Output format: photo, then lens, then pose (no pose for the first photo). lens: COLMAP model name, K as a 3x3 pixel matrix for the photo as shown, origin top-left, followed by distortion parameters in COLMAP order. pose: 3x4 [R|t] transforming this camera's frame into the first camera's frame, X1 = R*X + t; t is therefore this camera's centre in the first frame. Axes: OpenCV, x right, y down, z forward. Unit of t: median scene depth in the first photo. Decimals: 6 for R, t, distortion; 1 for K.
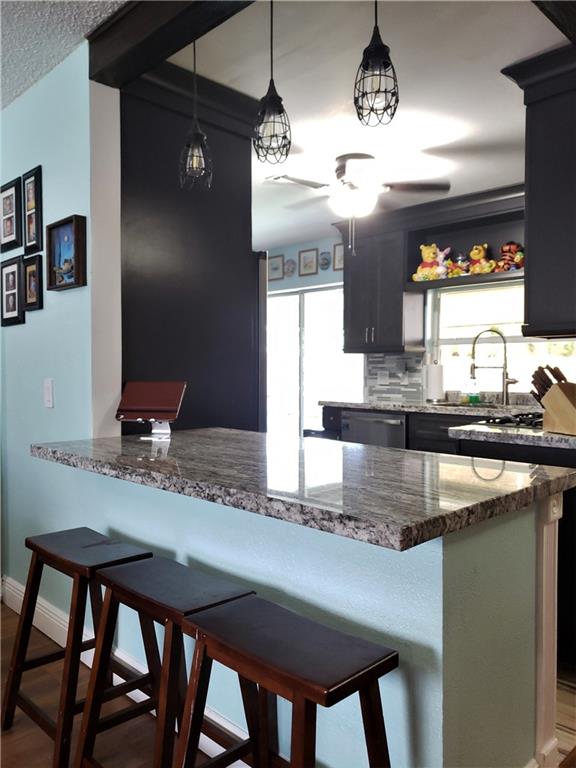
lens RADIAL K [[609.9, 0, 264.0], [0, 609.9, 401.5], [0, 0, 1]] dist [0.039217, -0.022109]
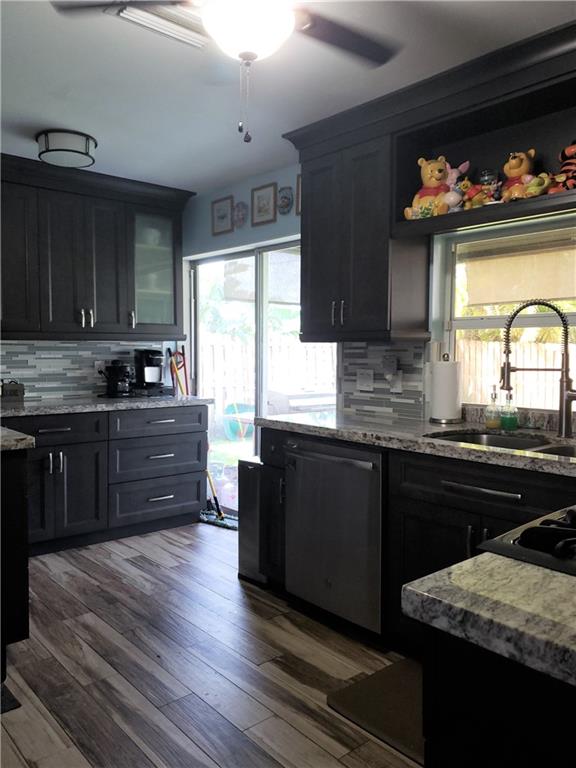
lens RADIAL K [[609.9, 0, 271.5], [0, 609.9, 384.7], [0, 0, 1]] dist [0.039217, -0.022109]
pose [[0.998213, 0.009688, -0.058959, 0.151514], [-0.009580, 0.999952, 0.002112, -0.038525], [0.058977, -0.001543, 0.998258, 0.404633]]
